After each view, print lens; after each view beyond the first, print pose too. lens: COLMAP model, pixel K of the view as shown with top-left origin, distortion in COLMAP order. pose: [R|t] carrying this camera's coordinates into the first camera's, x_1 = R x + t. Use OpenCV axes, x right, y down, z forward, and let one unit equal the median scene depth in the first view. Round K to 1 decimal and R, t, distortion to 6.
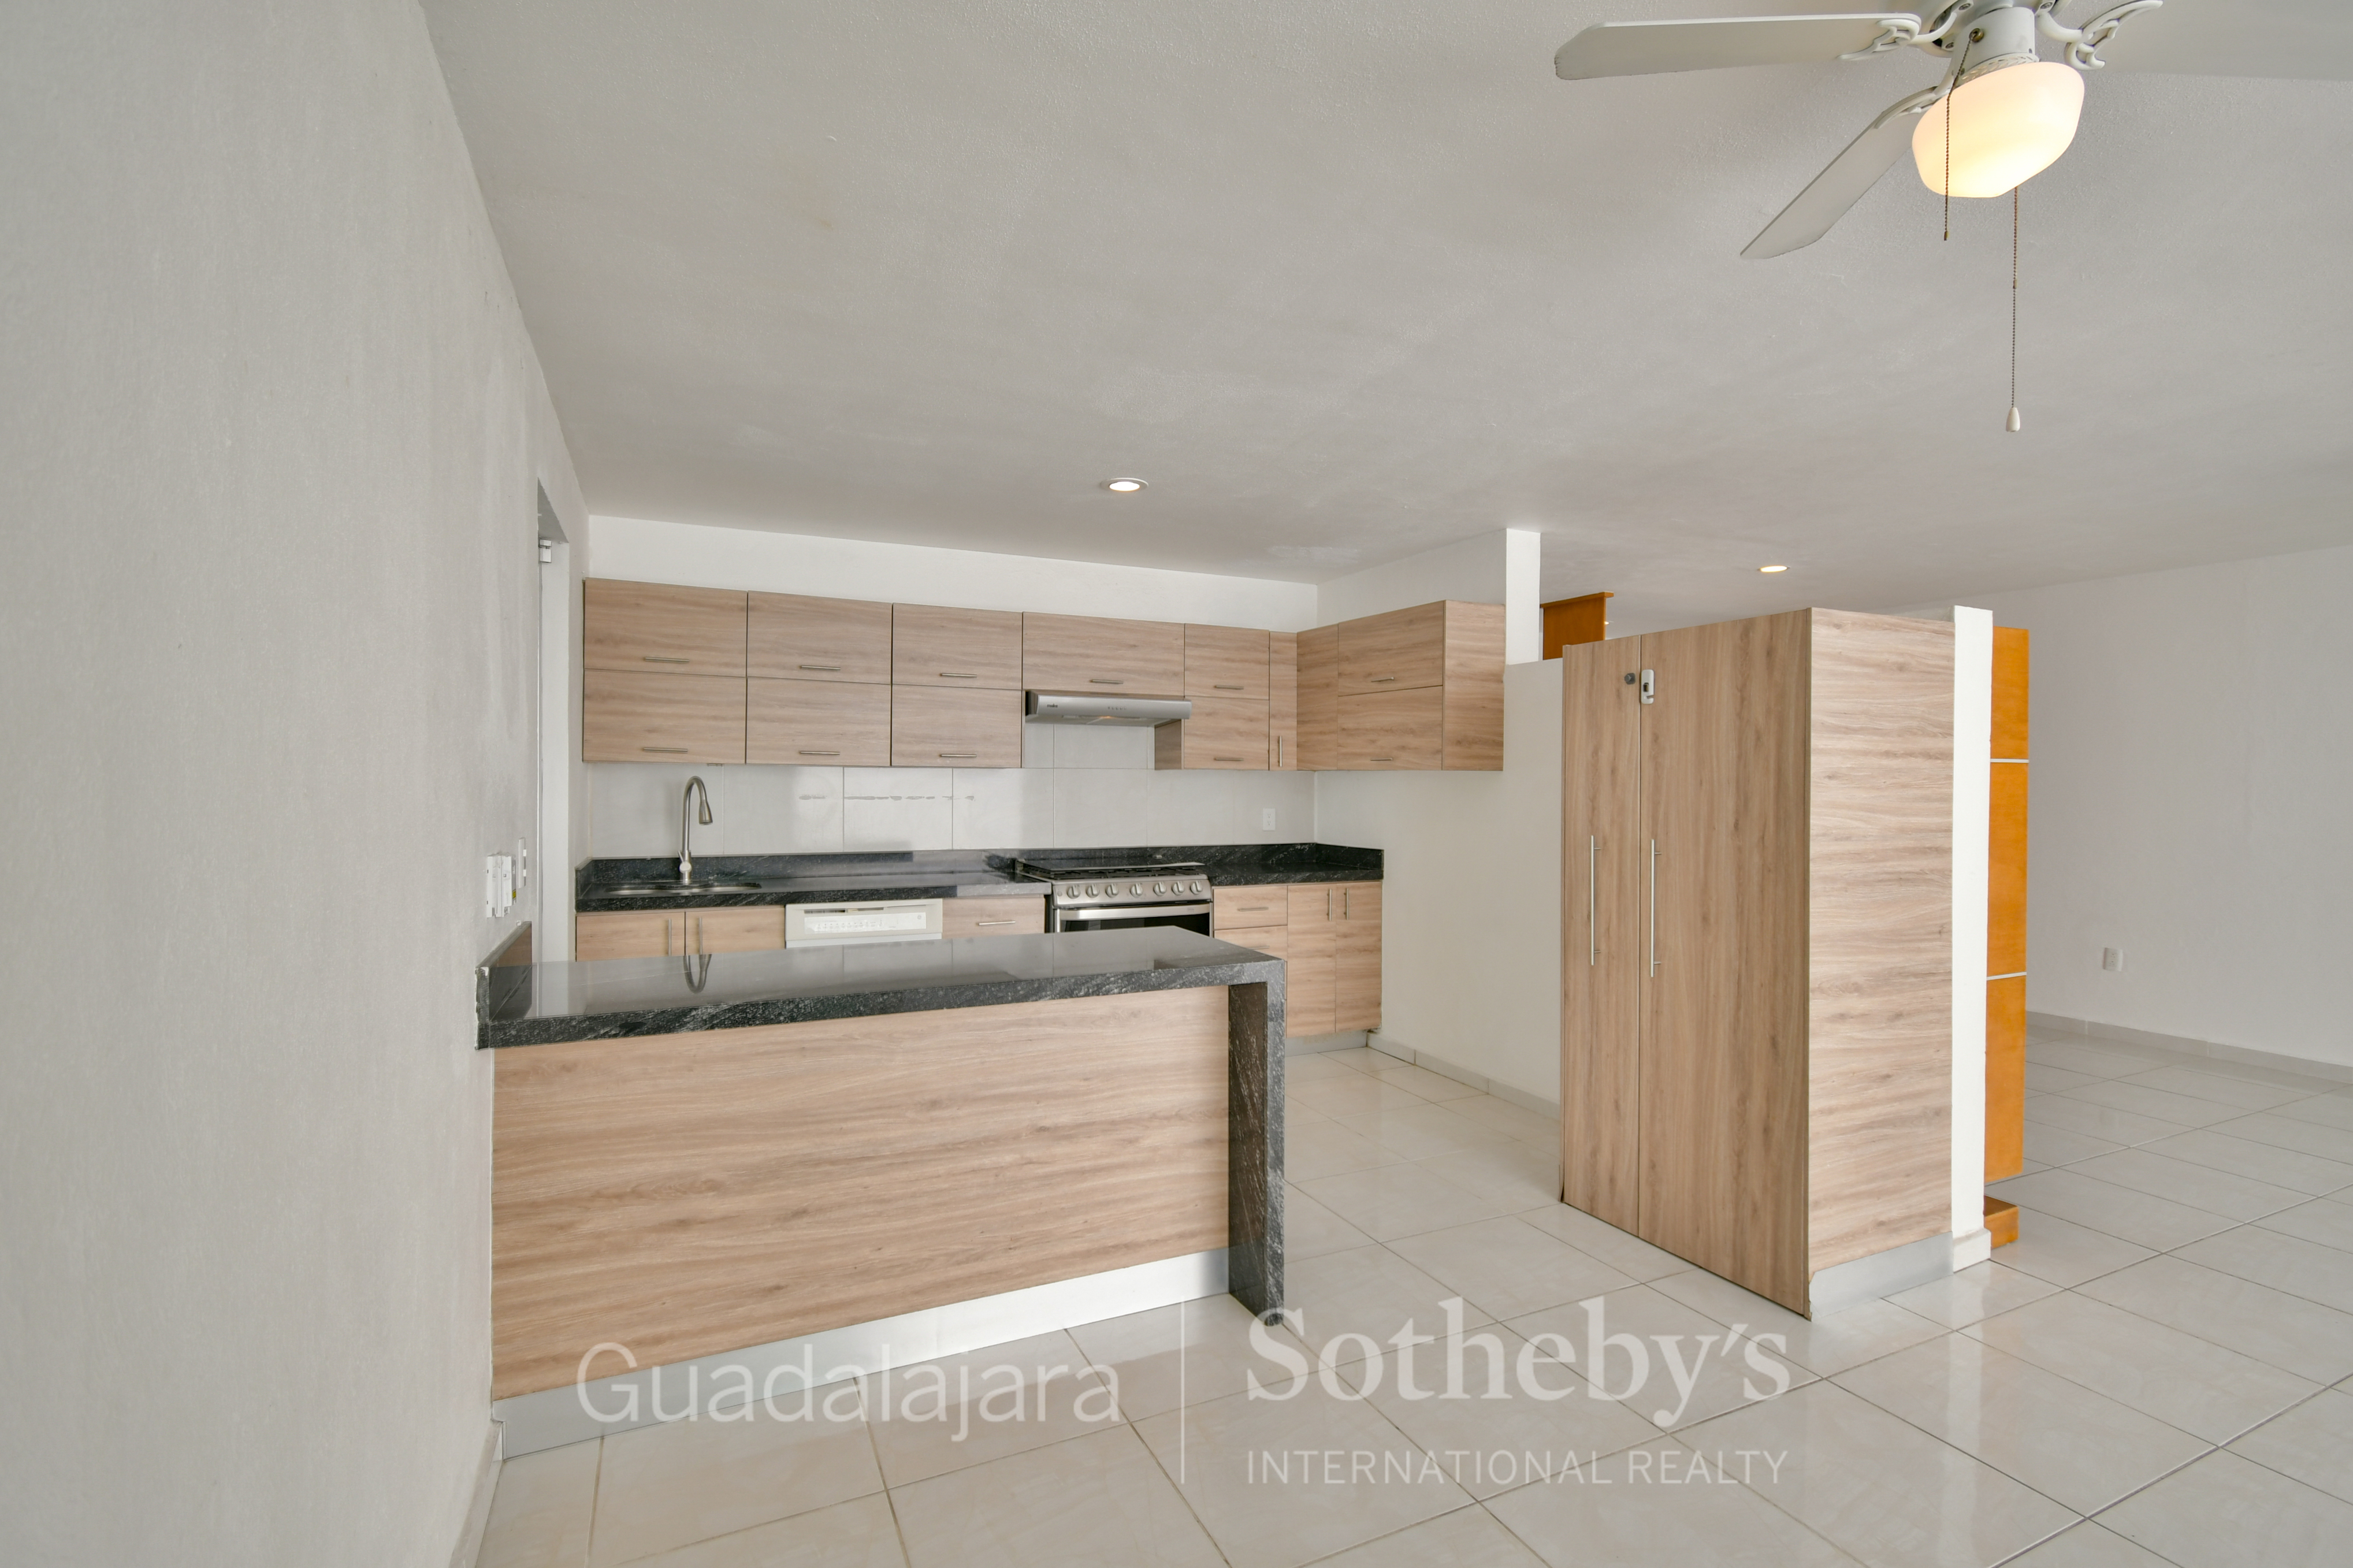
lens RADIAL K [[1033.4, 0, 1182.7], [0, 1033.4, 791.1], [0, 0, 1]] dist [0.006471, -0.001873]
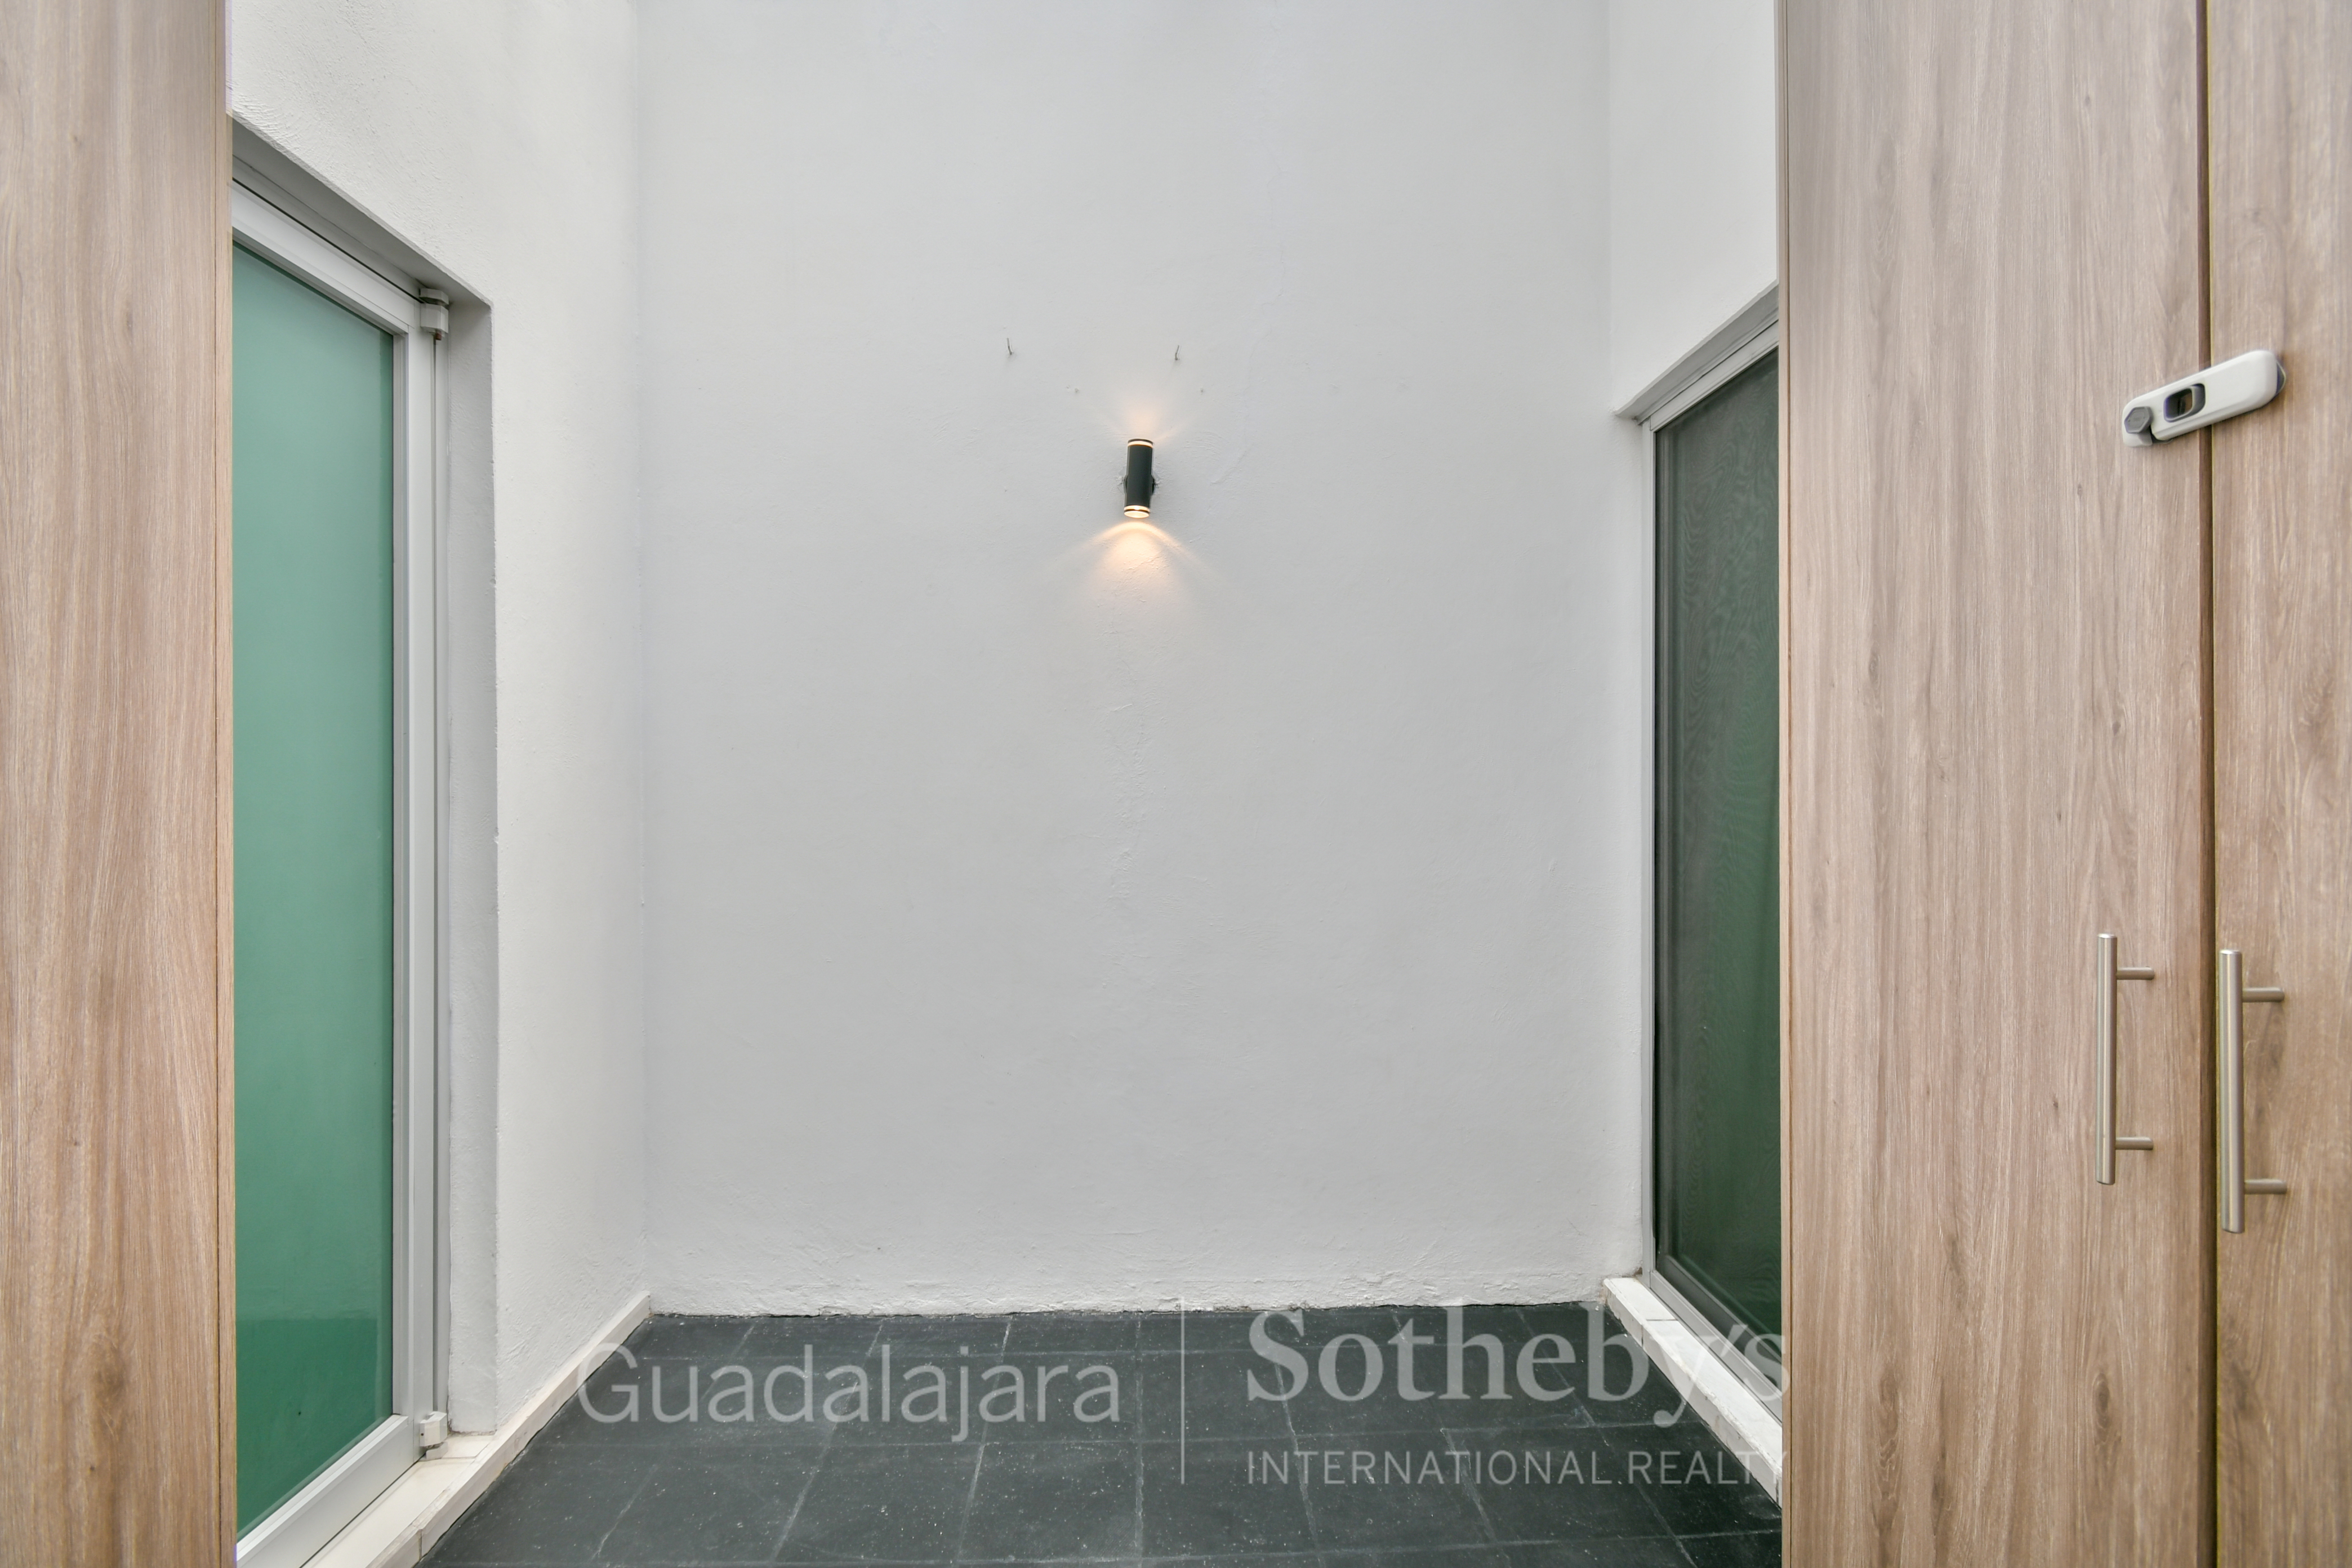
lens RADIAL K [[1032.9, 0, 1175.5], [0, 1032.9, 786.7], [0, 0, 1]] dist [0.006471, -0.001873]
pose [[0.911868, -0.004097, -0.410464, 0.427337], [0.000437, 0.999959, -0.009012, 0.075964], [0.410484, 0.008038, 0.911832, 0.507817]]
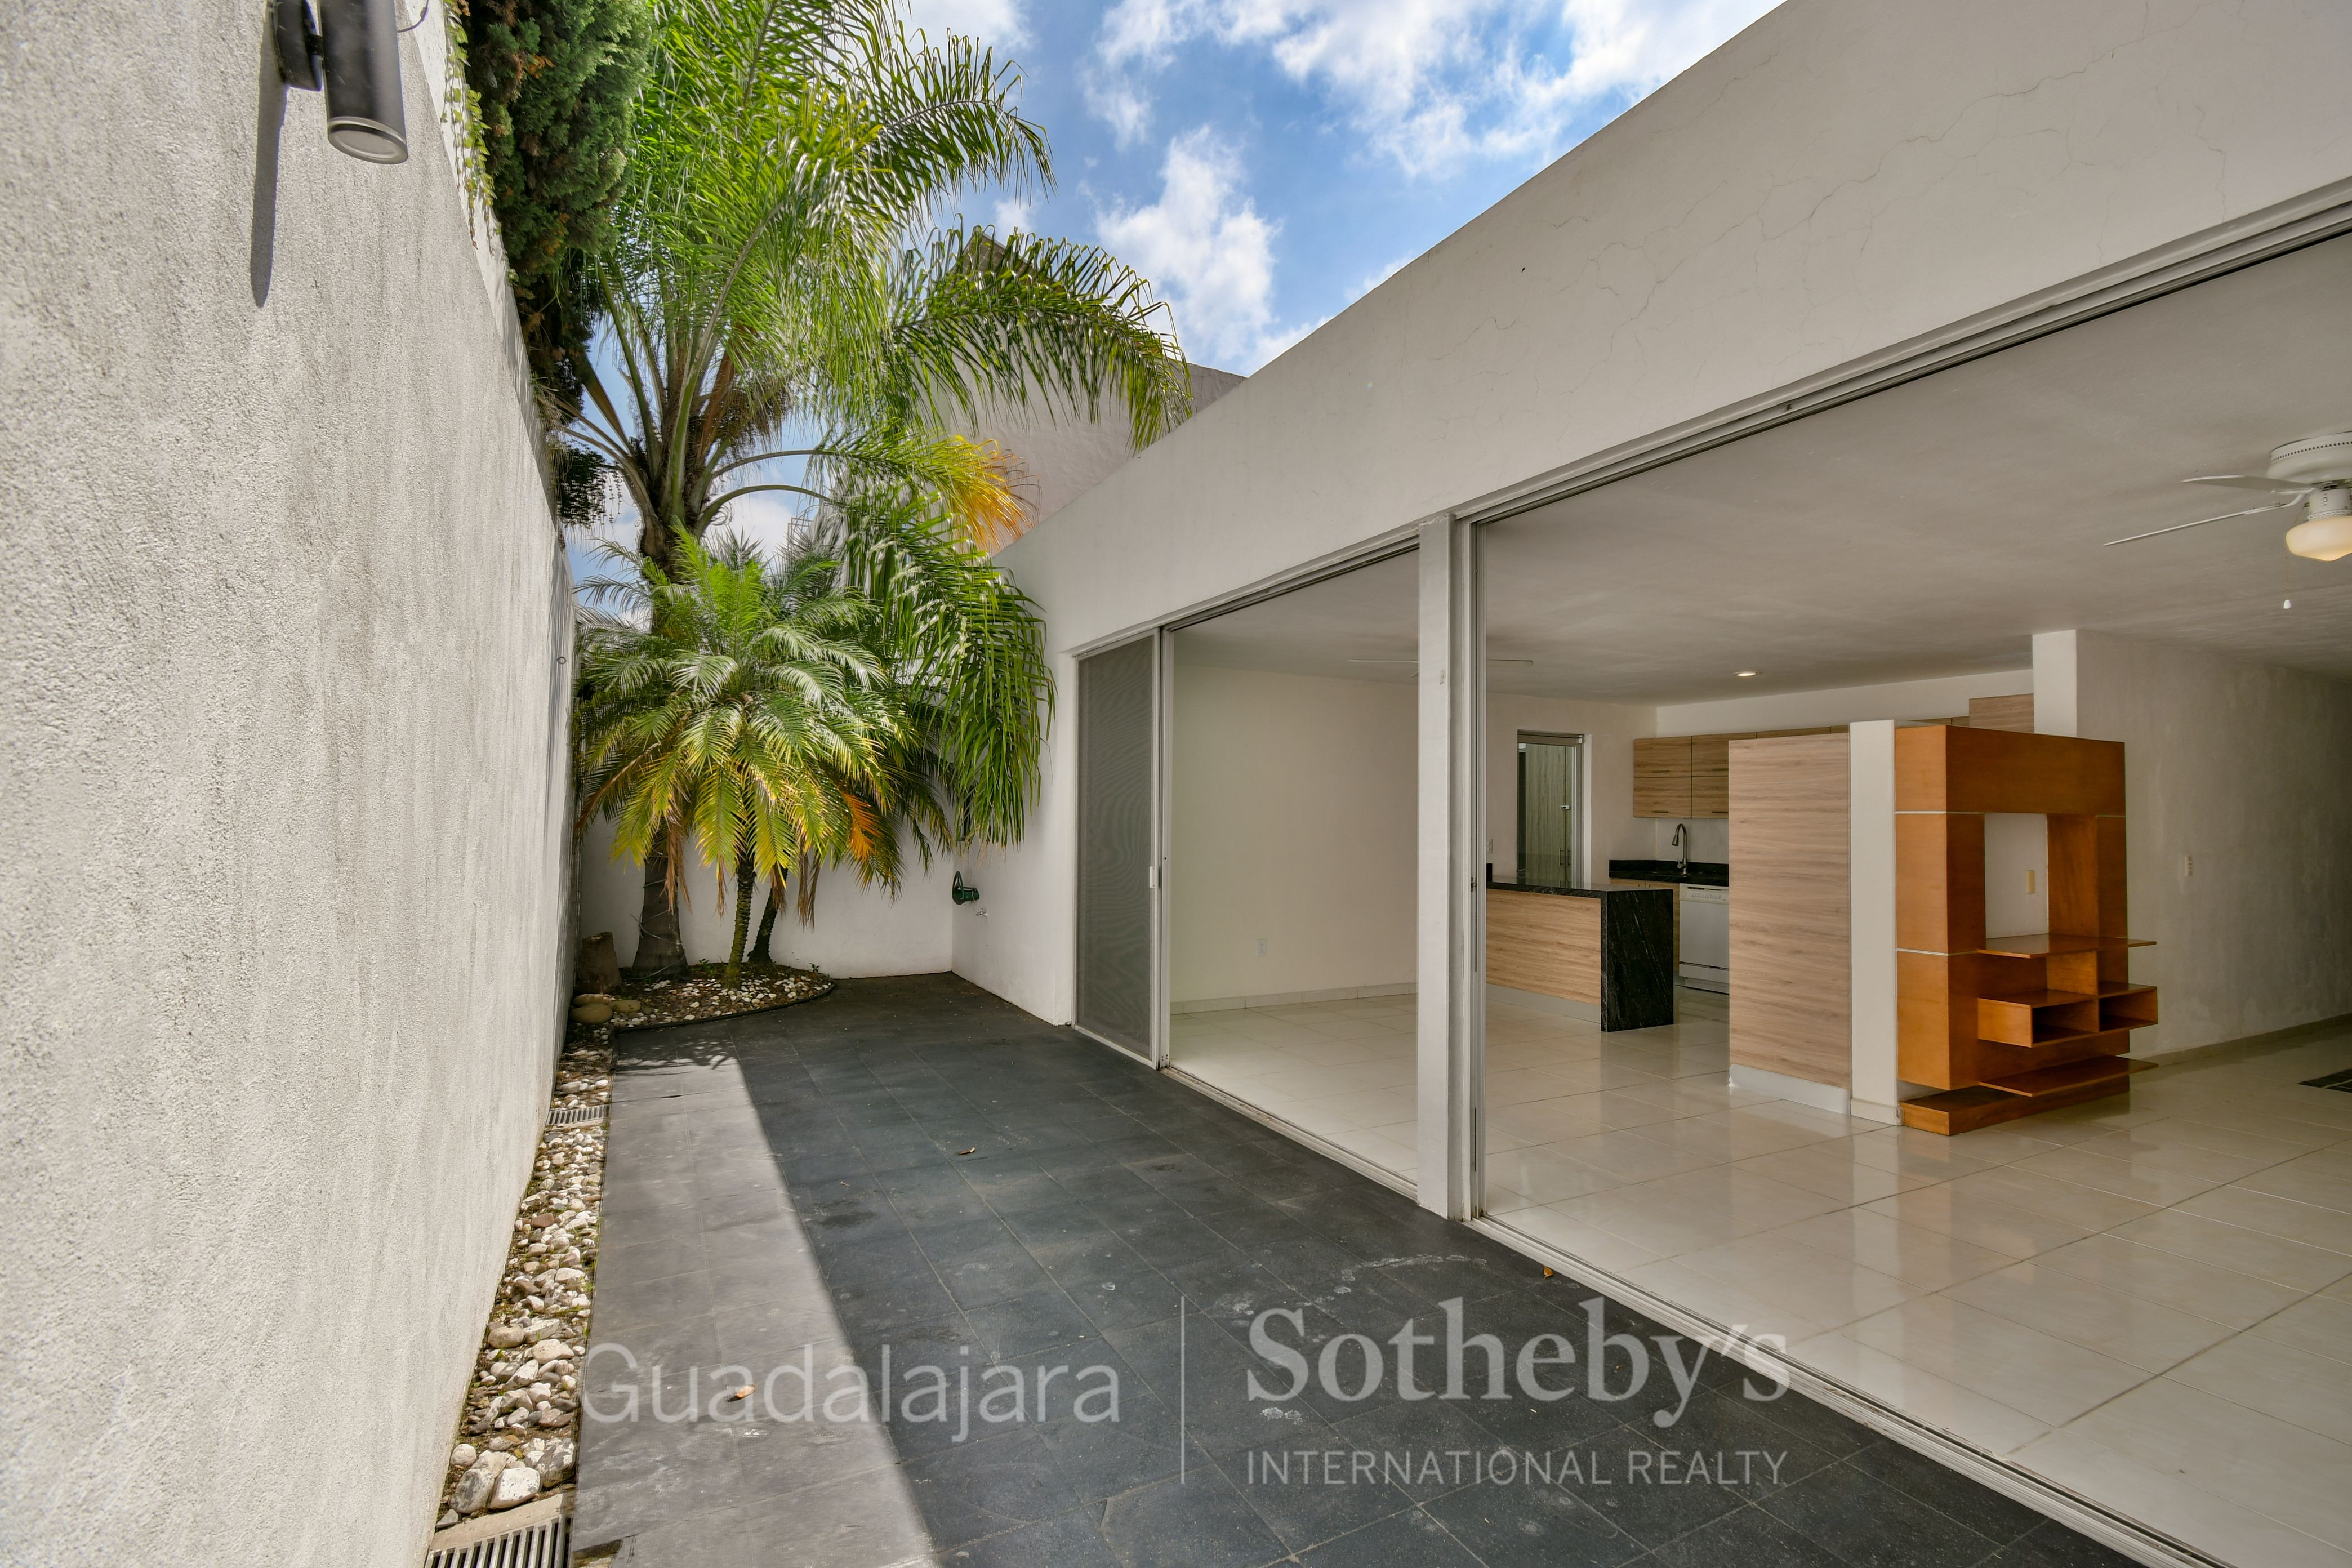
lens RADIAL K [[1032.9, 0, 1177.7], [0, 1032.9, 794.0], [0, 0, 1]] dist [0.006471, -0.001873]
pose [[0.044676, -0.028045, -0.998608, 2.312574], [-0.023220, 0.999307, -0.029103, 0.014438], [0.998732, 0.024488, 0.043994, -0.176925]]
